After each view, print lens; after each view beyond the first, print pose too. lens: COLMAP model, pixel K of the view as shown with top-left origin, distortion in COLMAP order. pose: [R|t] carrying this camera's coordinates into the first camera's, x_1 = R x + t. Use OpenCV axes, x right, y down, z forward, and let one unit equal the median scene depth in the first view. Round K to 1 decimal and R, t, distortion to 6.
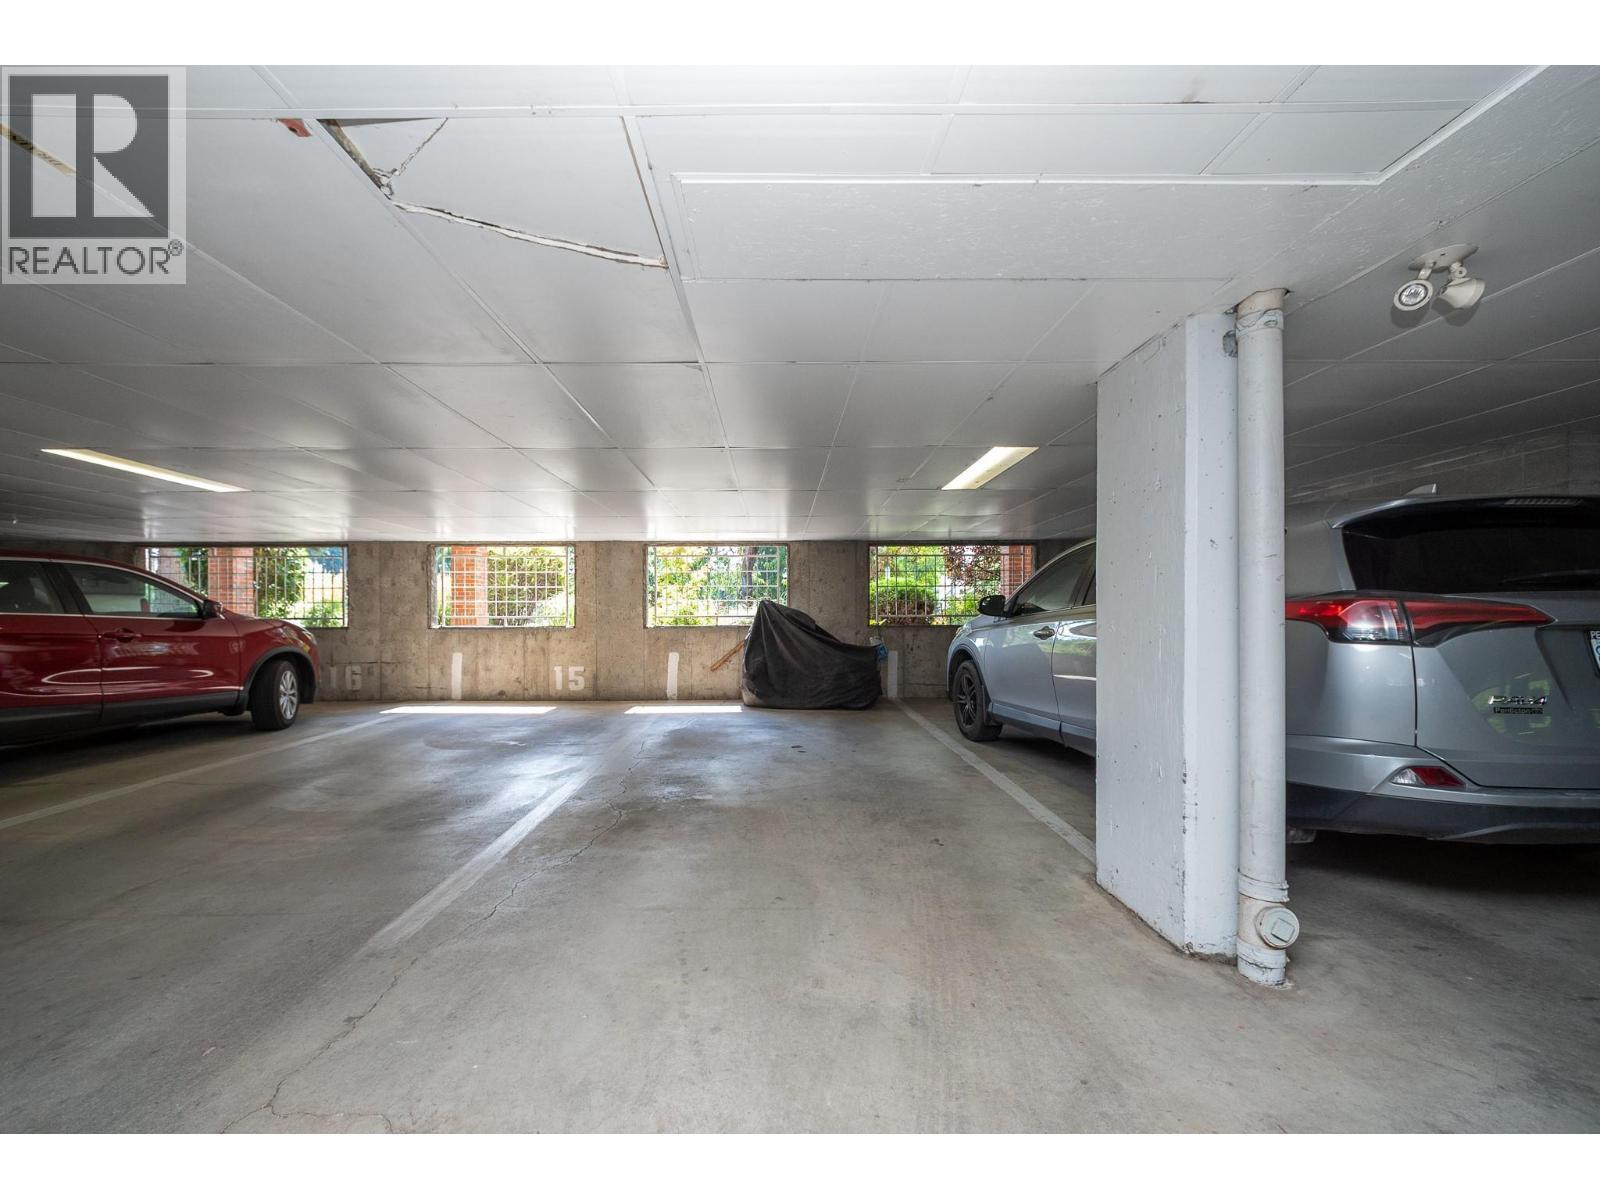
lens RADIAL K [[639.2, 0, 794.7], [0, 639.2, 616.3], [0, 0, 1]] dist [0.013837, -0.002076]
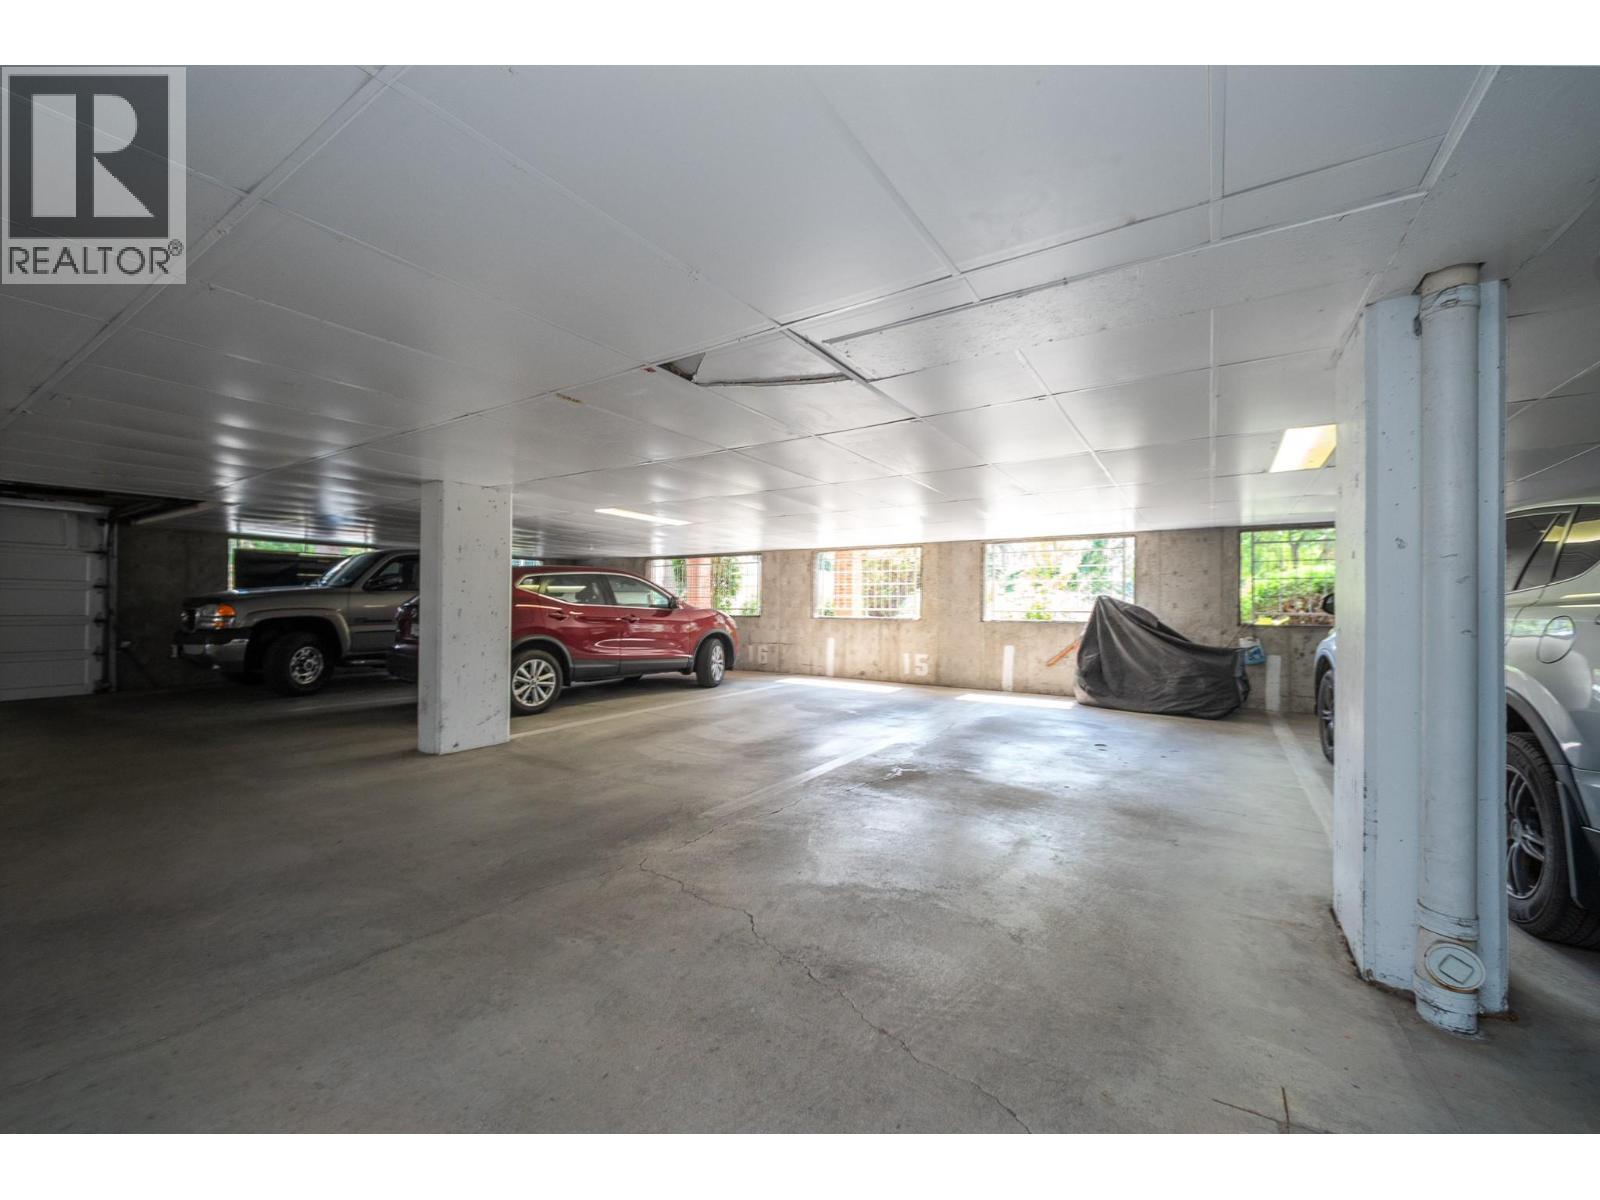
lens RADIAL K [[639.2, 0, 807.3], [0, 639.2, 597.1], [0, 0, 1]] dist [0.013837, -0.002076]
pose [[0.841954, 0.002002, -0.539546, 0.095285], [-0.012476, 0.999798, -0.015758, -0.002038], [0.539405, 0.019998, 0.841809, -0.053291]]
